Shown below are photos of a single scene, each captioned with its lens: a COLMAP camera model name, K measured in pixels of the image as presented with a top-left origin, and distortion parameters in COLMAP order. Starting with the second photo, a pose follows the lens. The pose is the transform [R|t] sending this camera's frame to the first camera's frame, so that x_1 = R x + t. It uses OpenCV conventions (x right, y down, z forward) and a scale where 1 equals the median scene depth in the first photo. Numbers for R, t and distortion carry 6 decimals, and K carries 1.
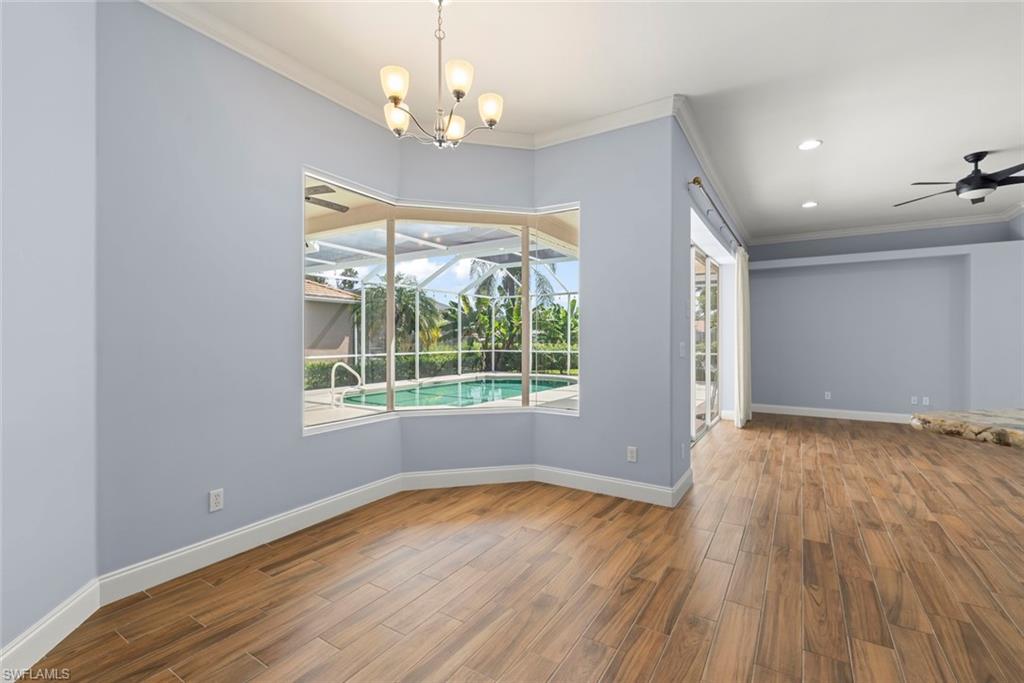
lens RADIAL K [[470.8, 0, 512.7], [0, 470.8, 338.3], [0, 0, 1]] dist [0.000651, 0.000172]
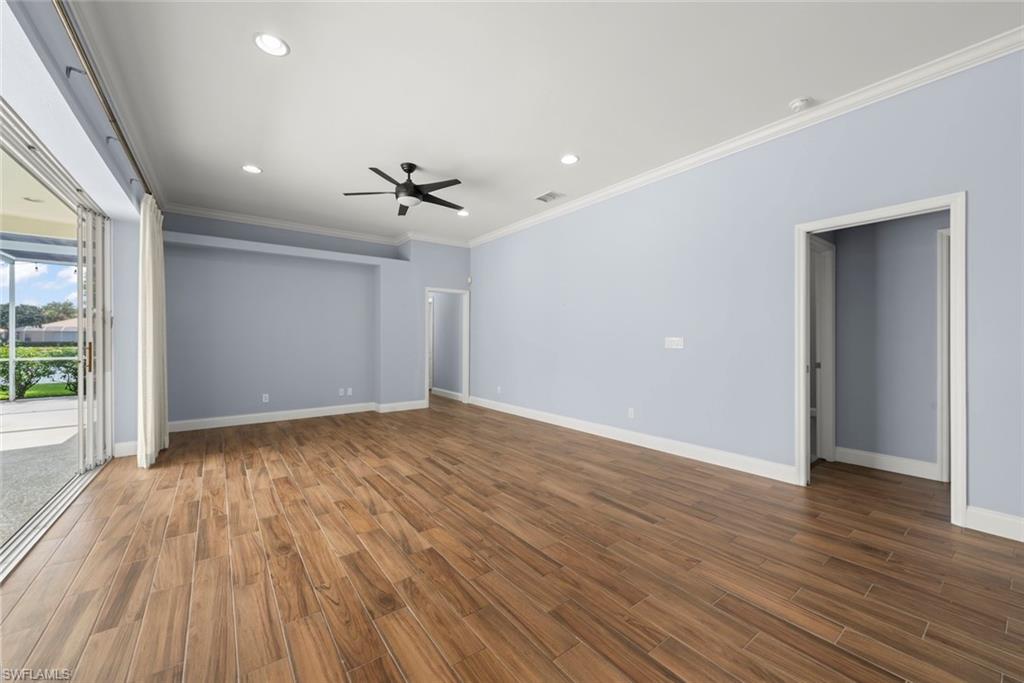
lens RADIAL K [[403.3, 0, 511.8], [0, 403.3, 339.7], [0, 0, 1]] dist [-0.001807, 0.000464]
pose [[0.378428, -0.003050, 0.925626, 0.209602], [0.001401, 0.999995, 0.002722, 0.012516], [-0.925630, 0.000267, 0.378430, 0.432142]]
